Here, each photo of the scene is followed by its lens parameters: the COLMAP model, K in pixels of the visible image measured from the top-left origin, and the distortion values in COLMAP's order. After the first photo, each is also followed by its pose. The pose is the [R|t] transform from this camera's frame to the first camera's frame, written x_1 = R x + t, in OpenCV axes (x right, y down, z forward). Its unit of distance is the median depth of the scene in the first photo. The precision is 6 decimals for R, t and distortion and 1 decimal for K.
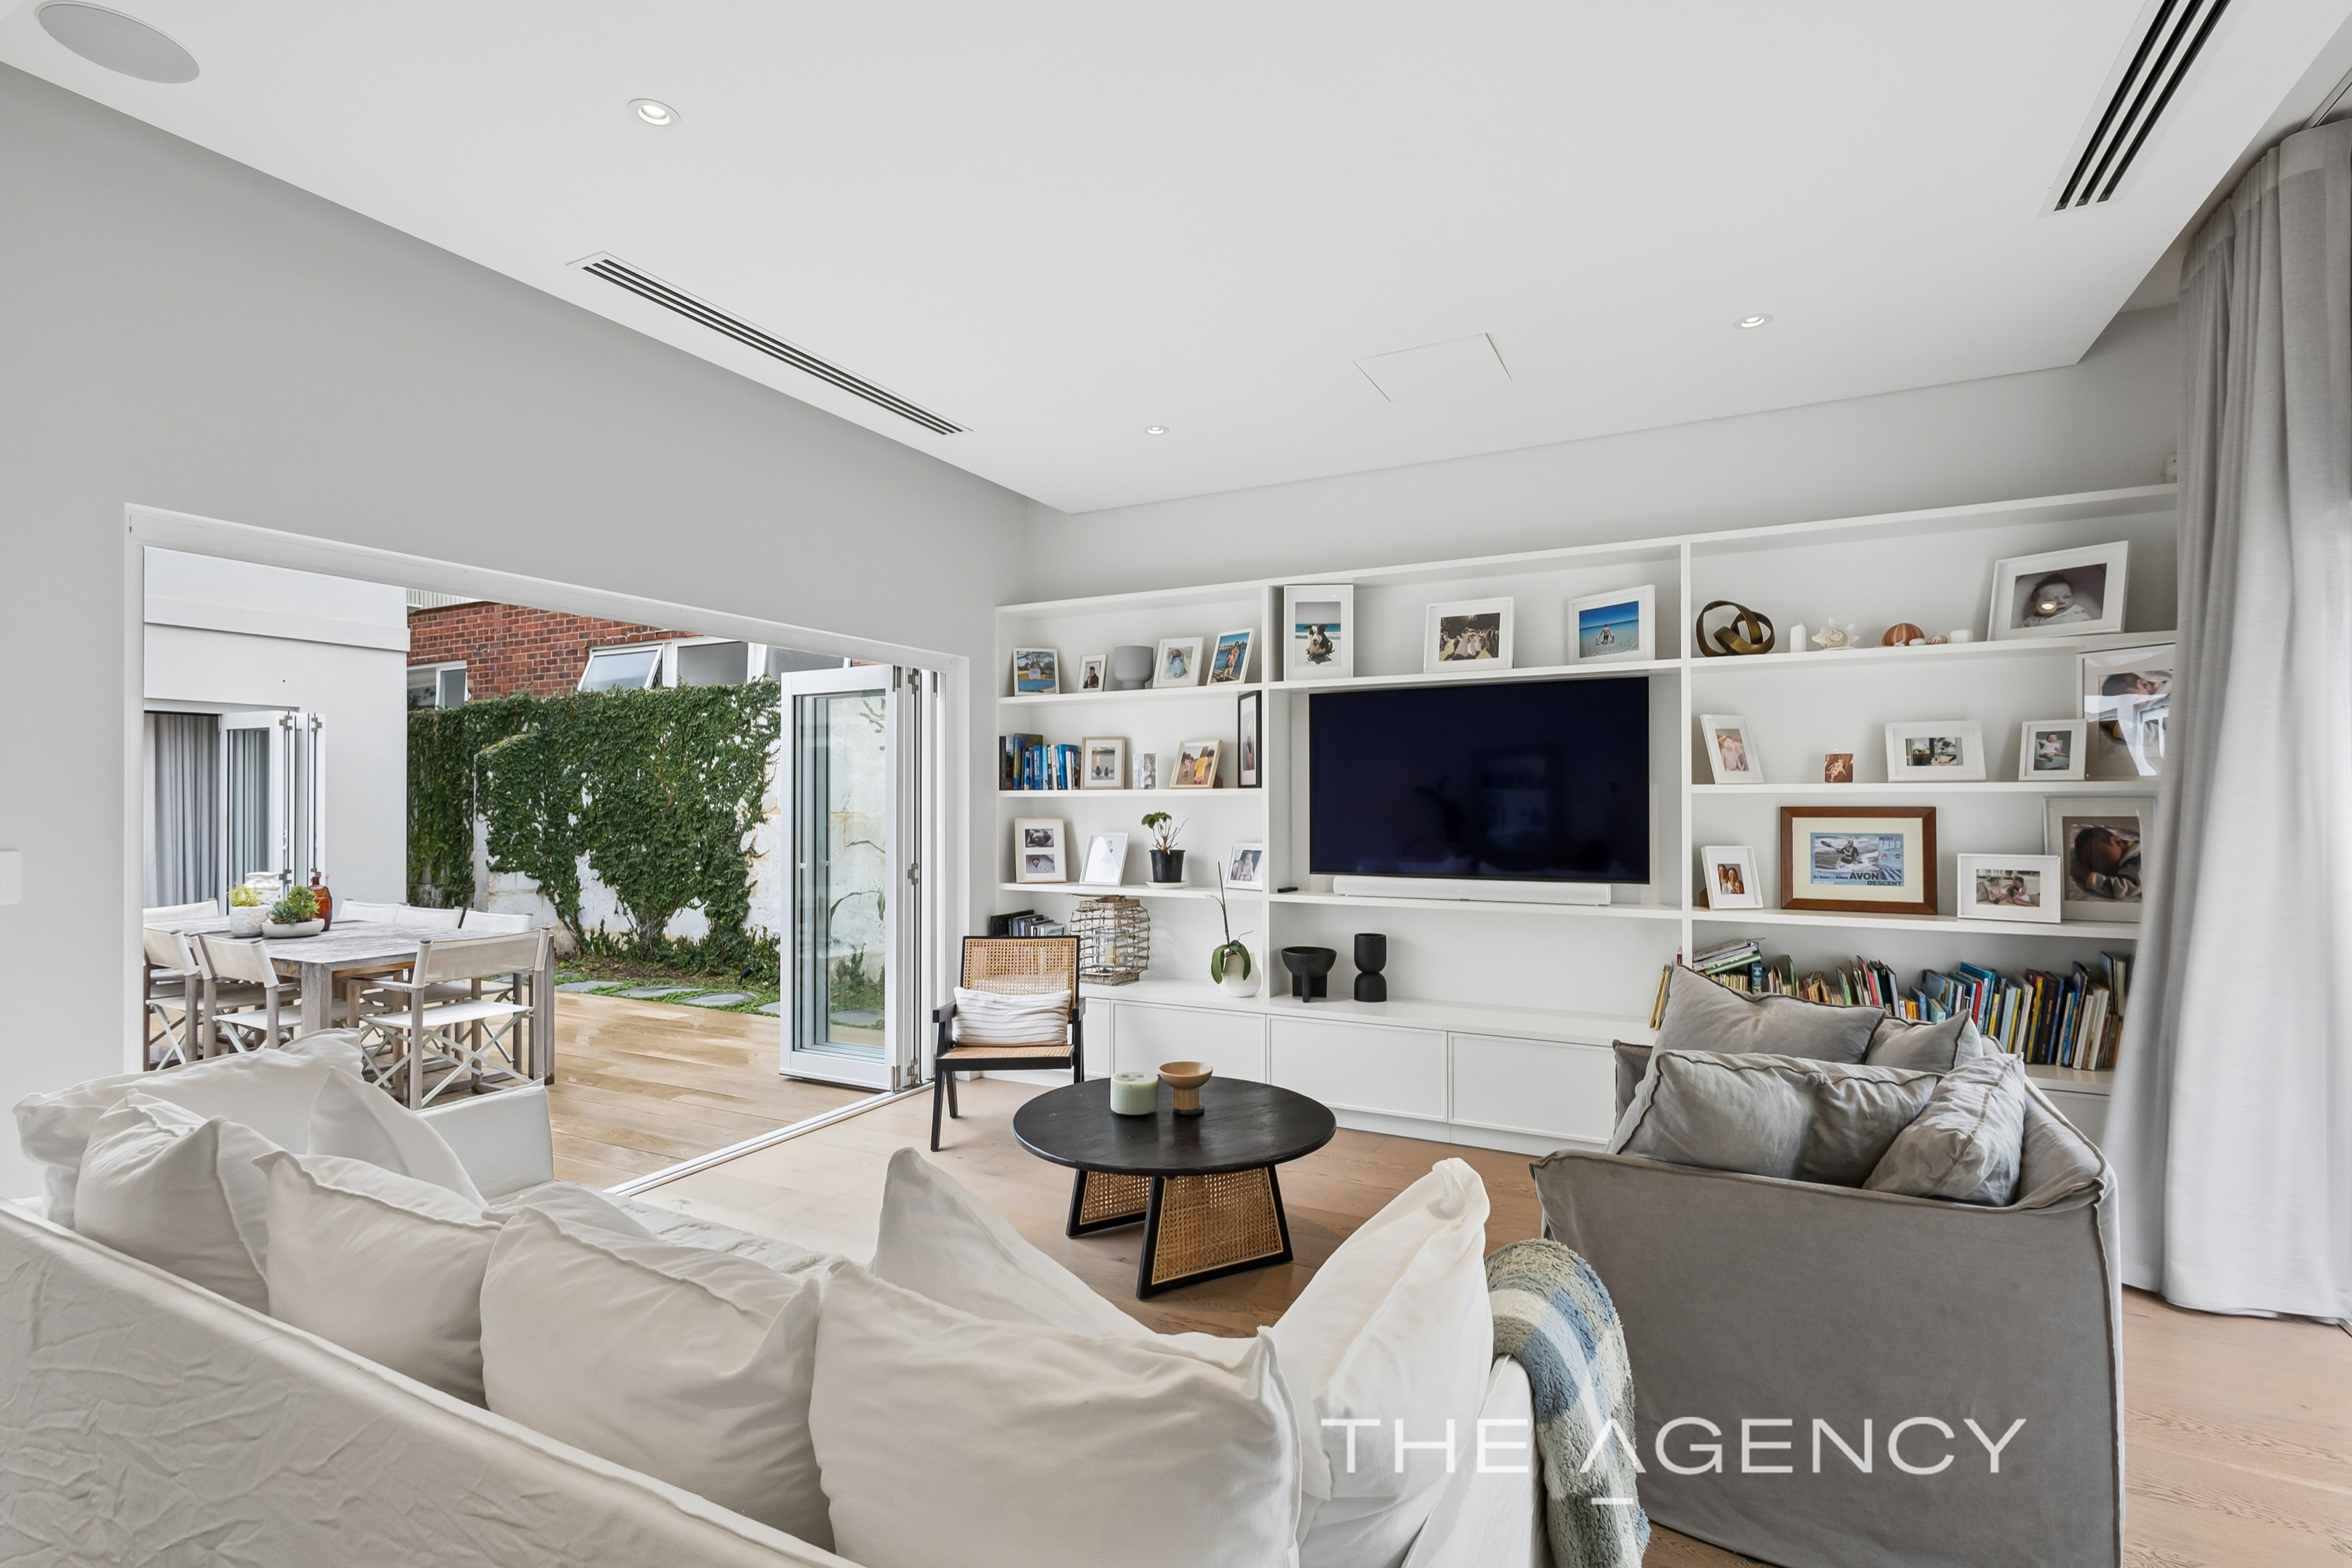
lens RADIAL K [[1085.1, 0, 1164.0], [0, 1085.1, 790.4], [0, 0, 1]] dist [0.003935, -0.000619]
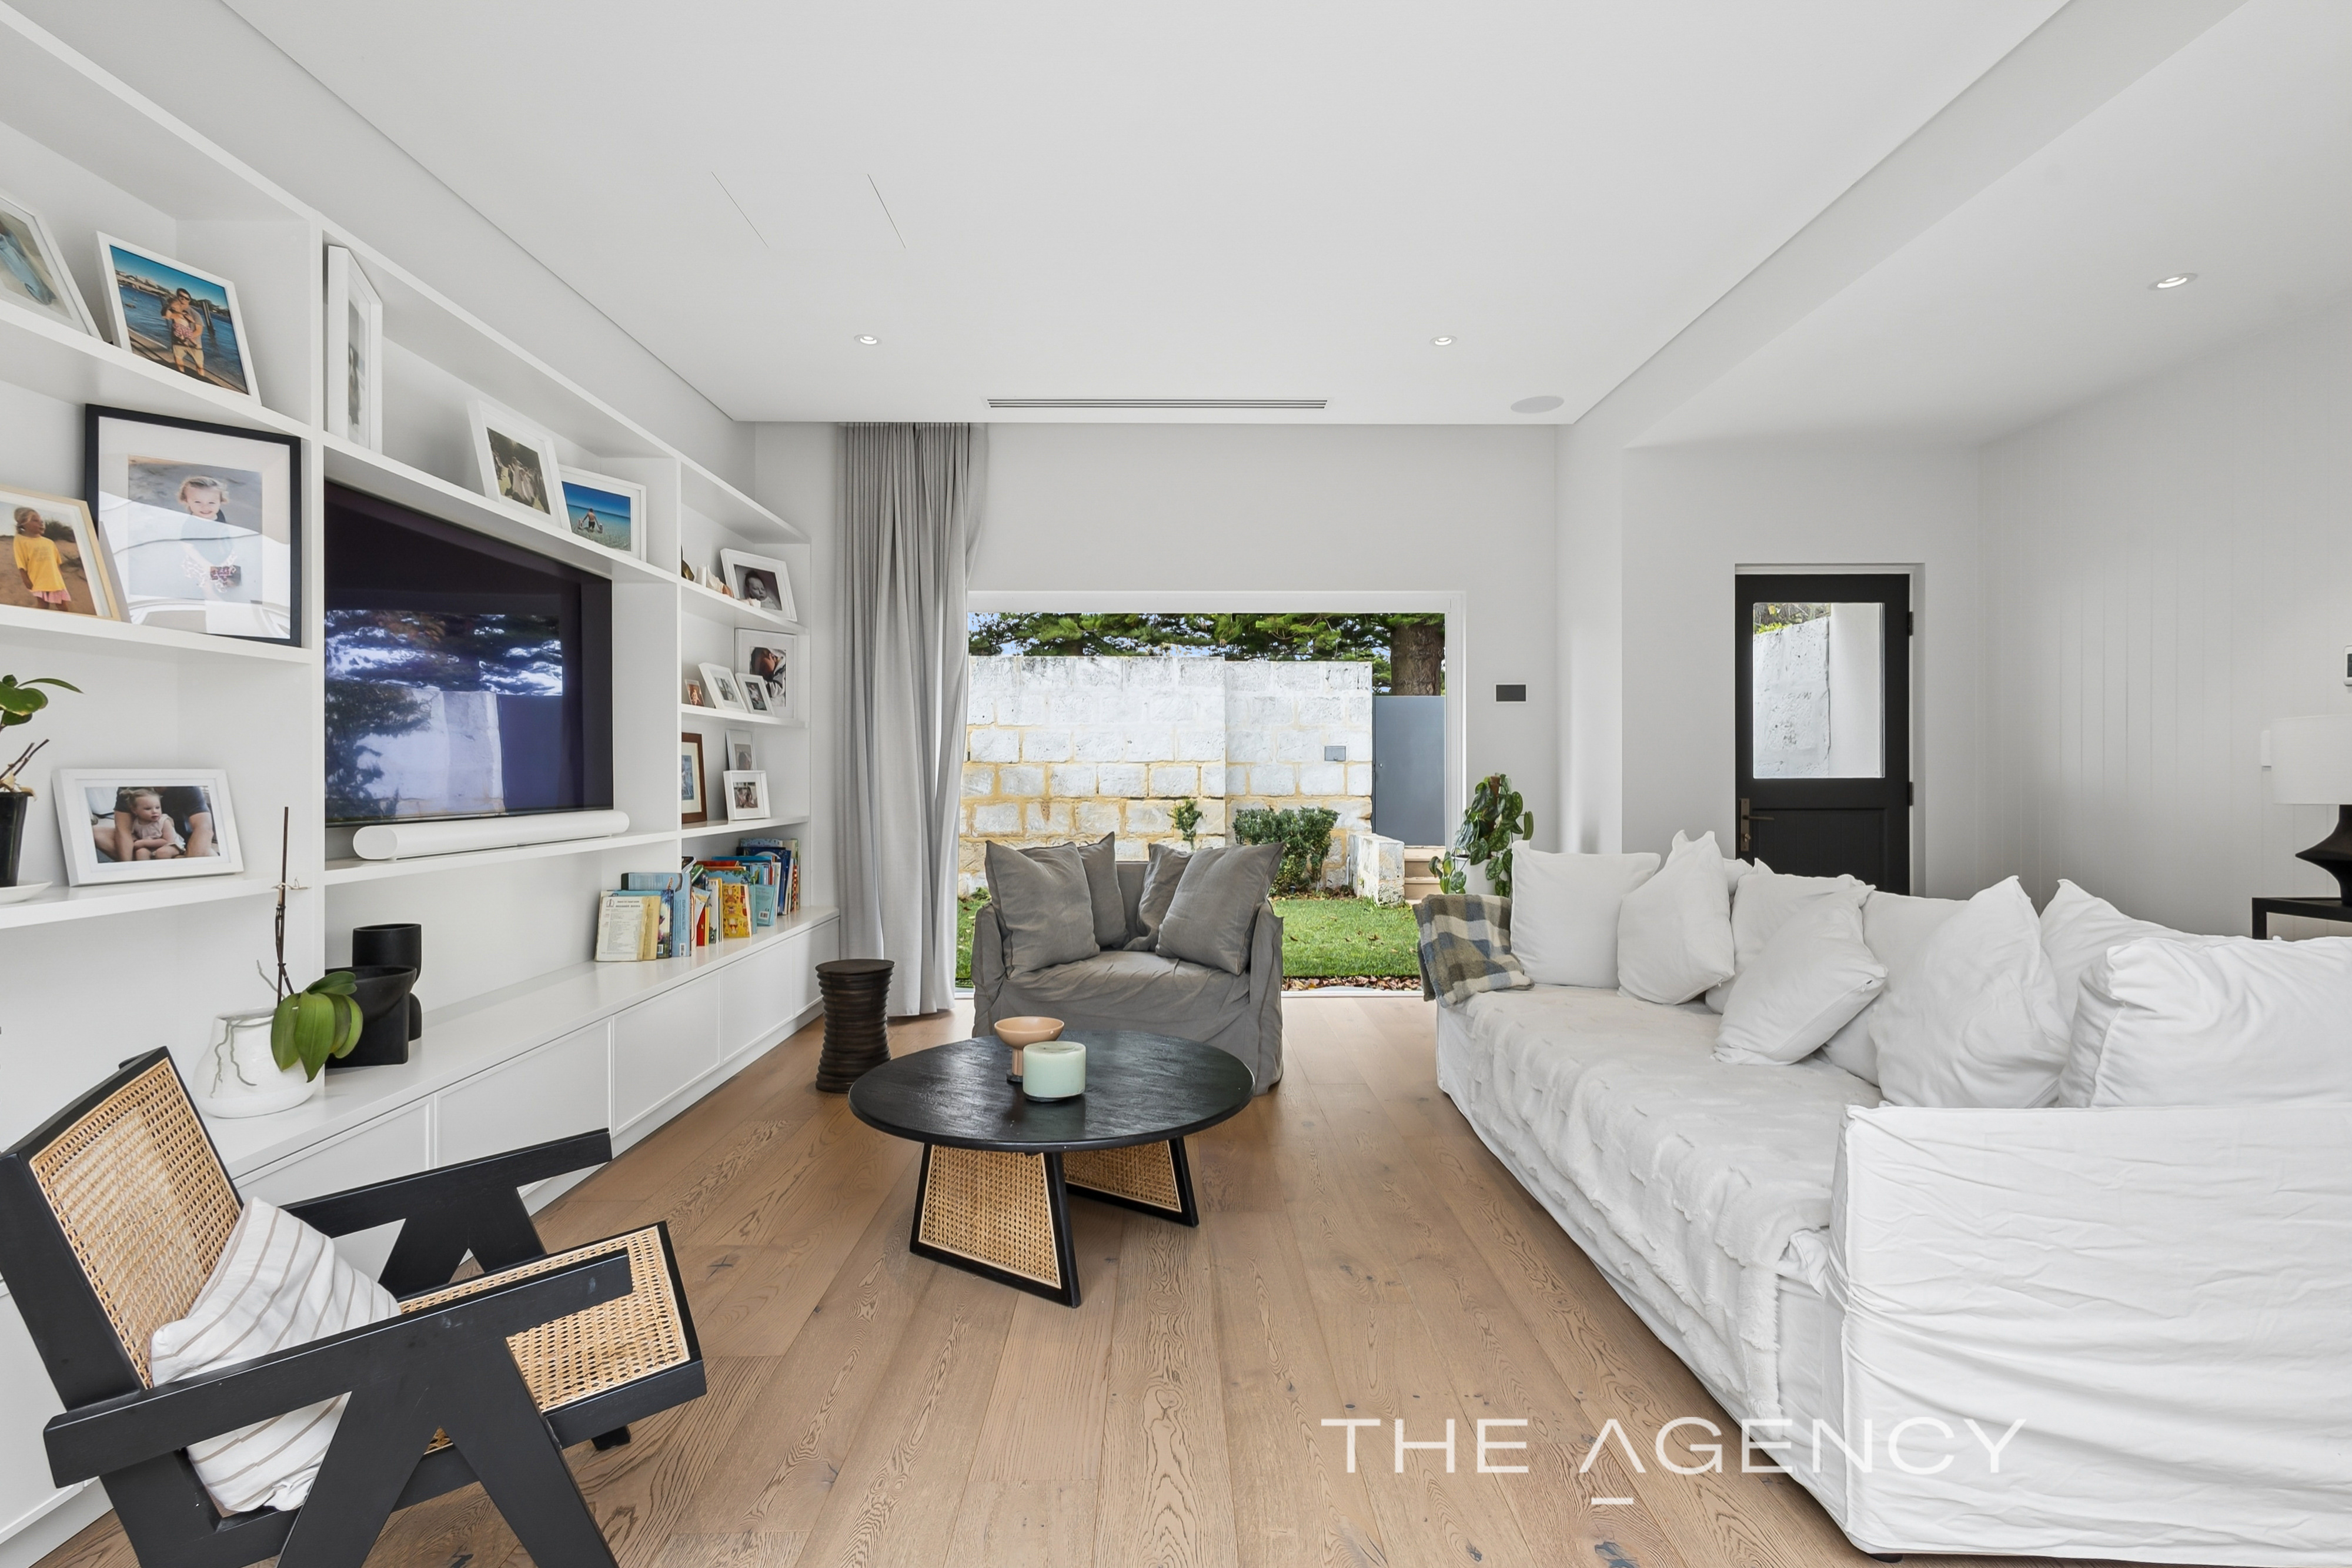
lens RADIAL K [[1085.1, 0, 1181.7], [0, 1085.1, 773.0], [0, 0, 1]] dist [0.003935, -0.000619]
pose [[-0.483769, 0.003299, 0.875190, -0.512386], [-0.009531, 0.999914, -0.009037, 0.052864], [-0.875144, -0.012713, -0.483696, 0.907931]]
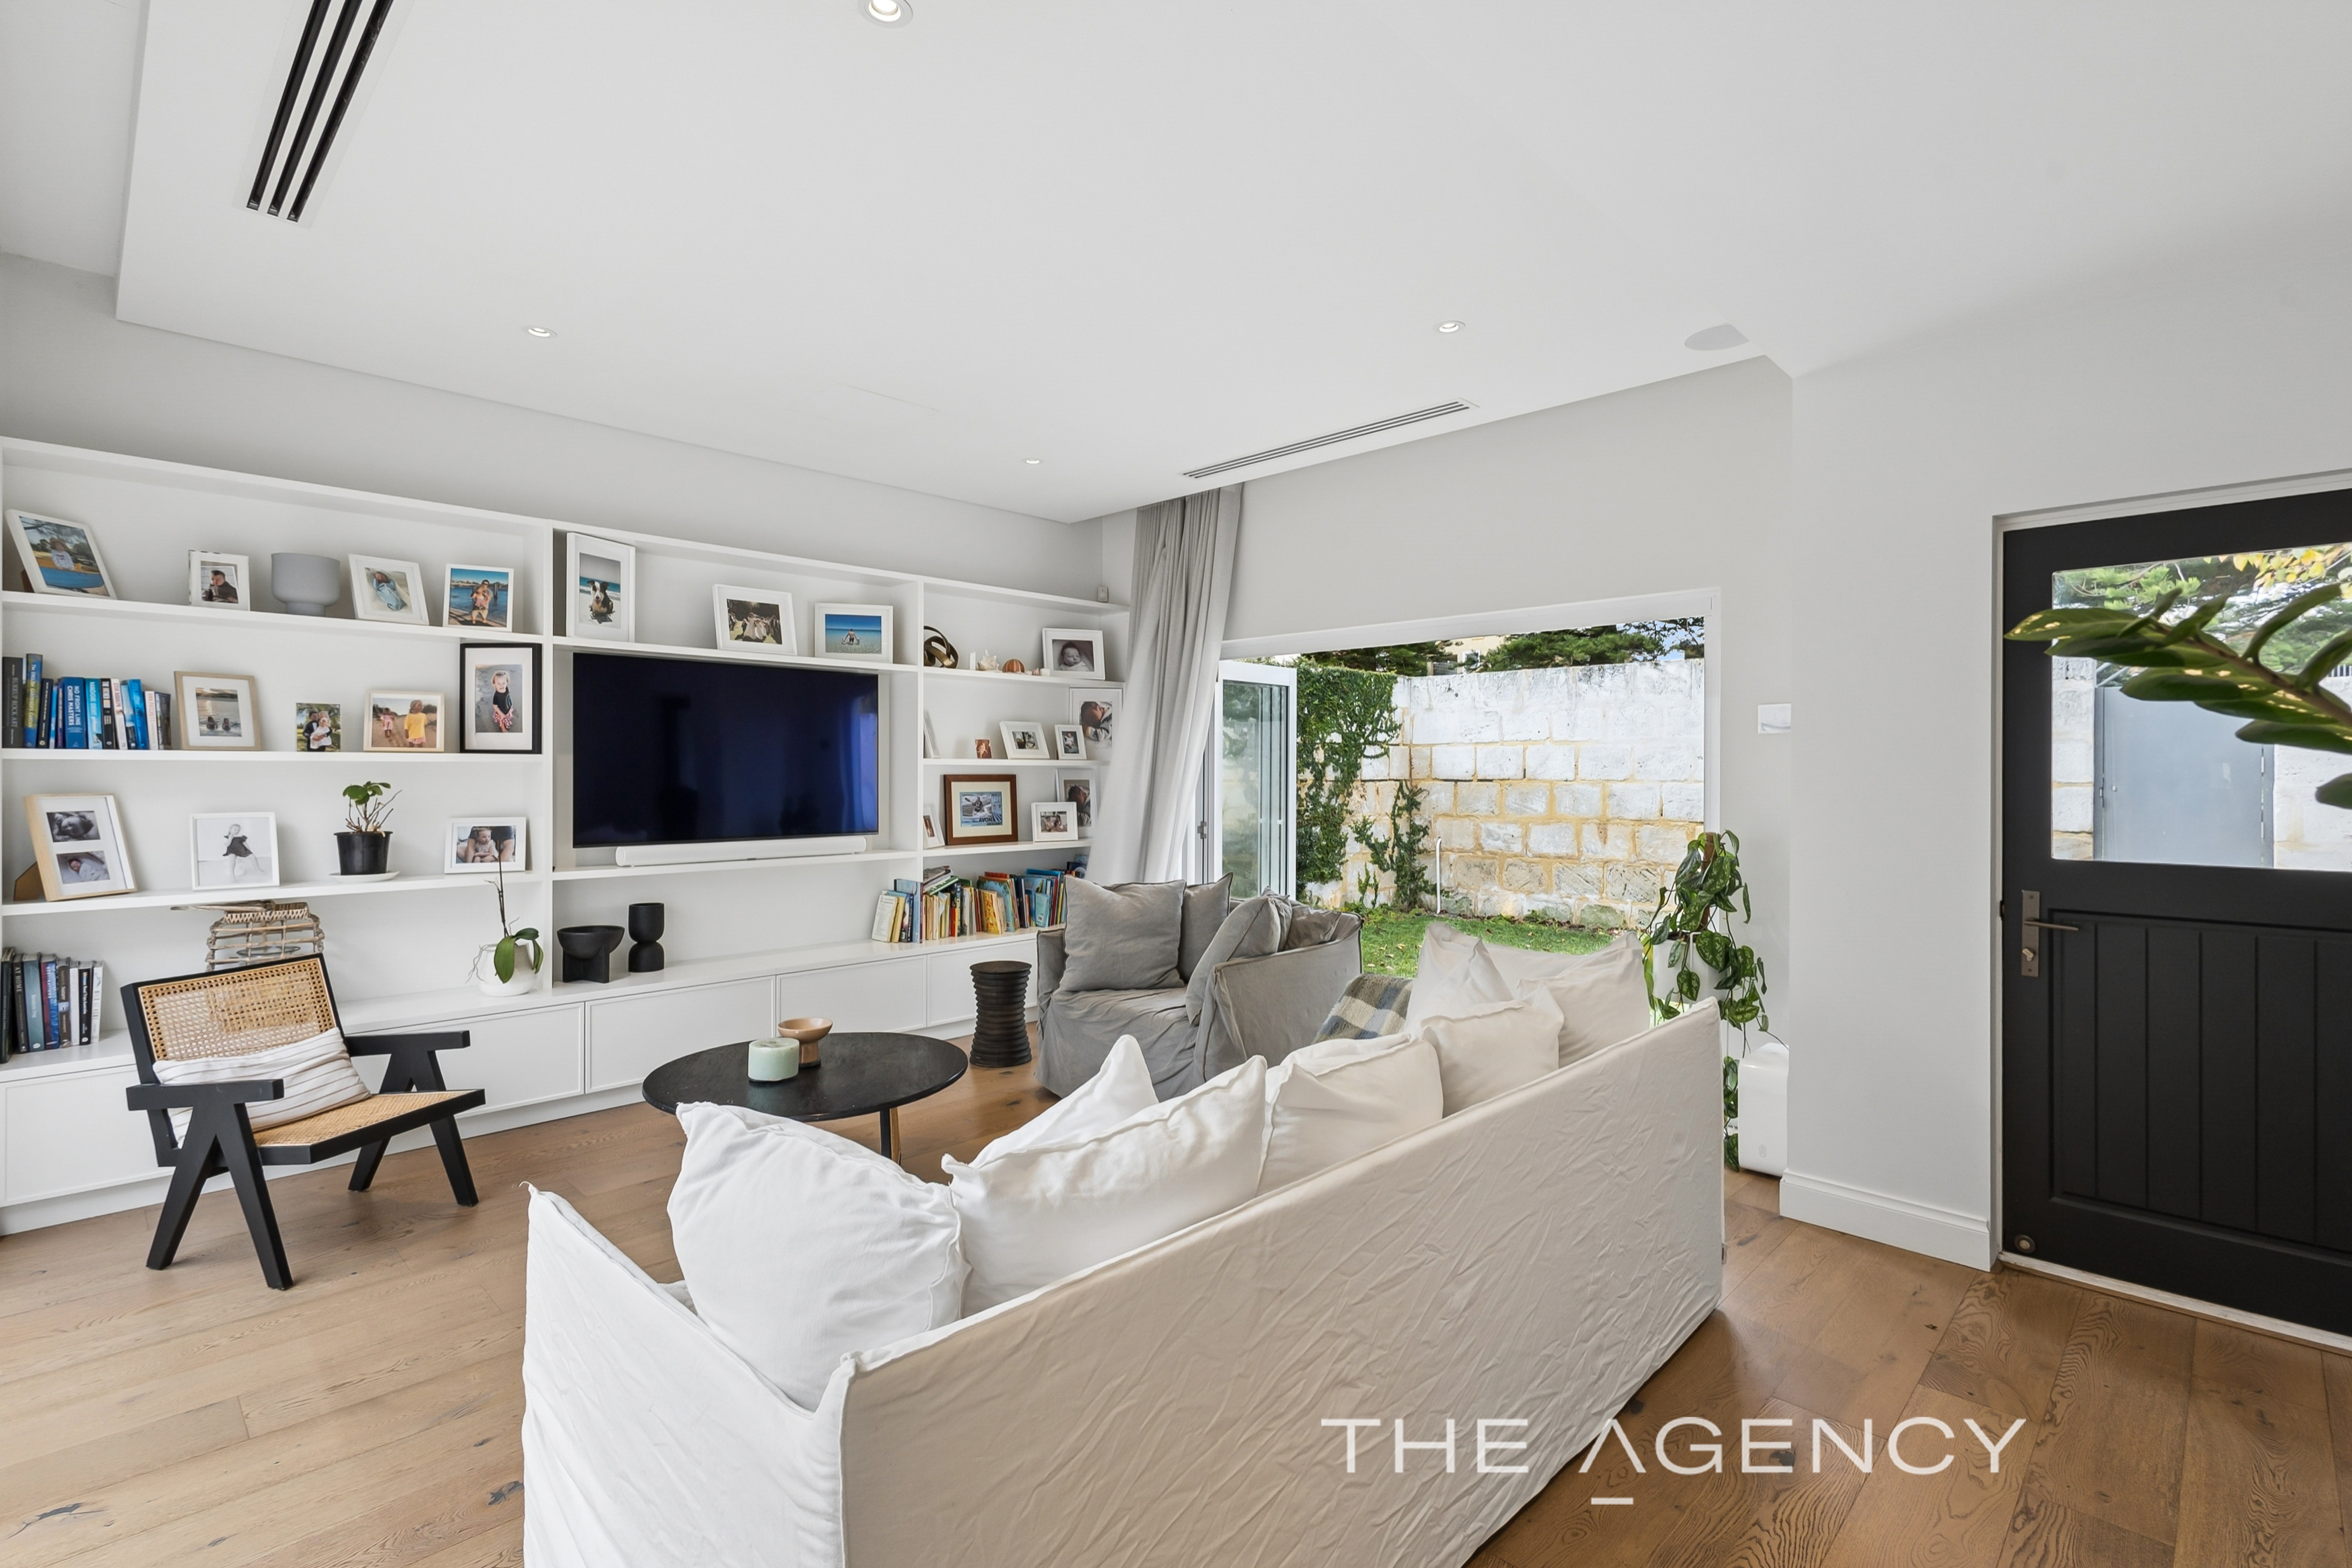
lens RADIAL K [[1085.1, 0, 1175.0], [0, 1085.1, 770.3], [0, 0, 1]] dist [0.003935, -0.000619]
pose [[0.286500, 0.001001, 0.958080, -0.618828], [-0.016190, 0.999862, 0.003796, -0.000855], [-0.957943, -0.016599, 0.286477, 0.254589]]
